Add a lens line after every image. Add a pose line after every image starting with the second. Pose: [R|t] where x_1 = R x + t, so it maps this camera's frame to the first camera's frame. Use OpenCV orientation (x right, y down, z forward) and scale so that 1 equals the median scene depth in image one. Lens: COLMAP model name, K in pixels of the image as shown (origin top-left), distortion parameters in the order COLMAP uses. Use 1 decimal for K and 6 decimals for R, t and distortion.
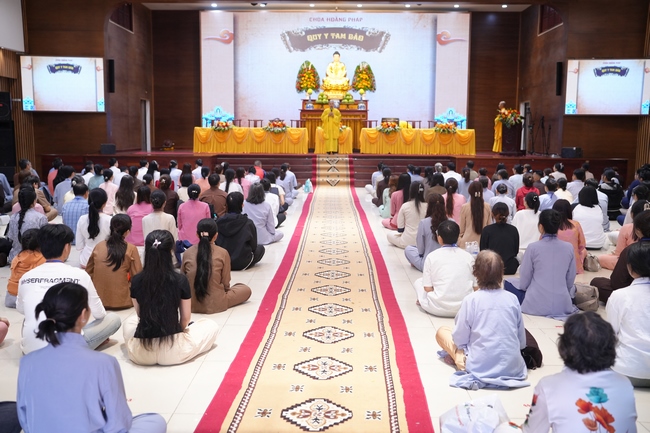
lens RADIAL K [[672.0, 0, 324.8], [0, 672.0, 216.4], [0, 0, 1]] dist [-0.033696, 0.000000]
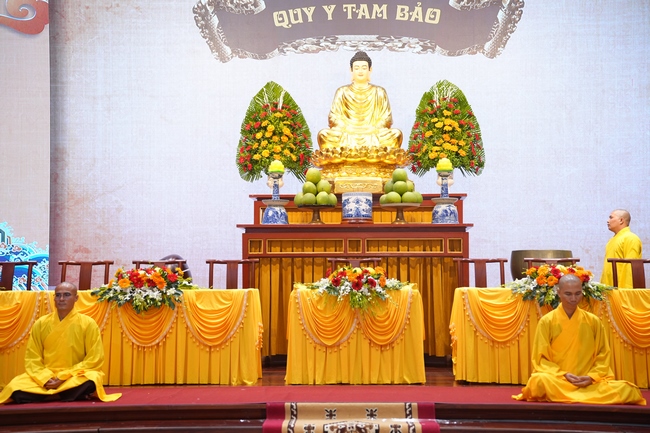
lens RADIAL K [[1043.4, 0, 324.9], [0, 1043.4, 217.3], [0, 0, 1]] dist [0.283885, 0.000000]
pose [[0.999803, -0.010851, -0.016634, 0.007783], [0.007590, 0.982730, -0.184890, -0.072321], [0.018353, 0.184727, 0.982618, 0.513182]]
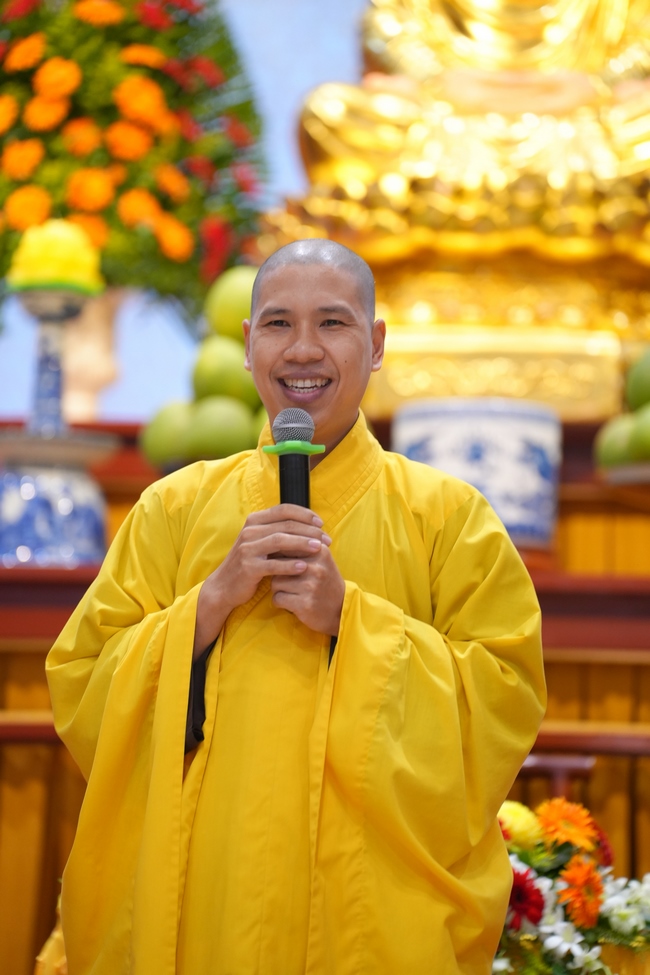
lens RADIAL K [[4149.9, 0, 327.9], [0, 4149.9, 485.1], [0, 0, 1]] dist [2.268136, 0.000000]
pose [[0.998780, 0.011186, -0.048091, 0.018637], [-0.021337, 0.976142, -0.216084, -0.086306], [0.044526, 0.216846, 0.975190, 0.625070]]
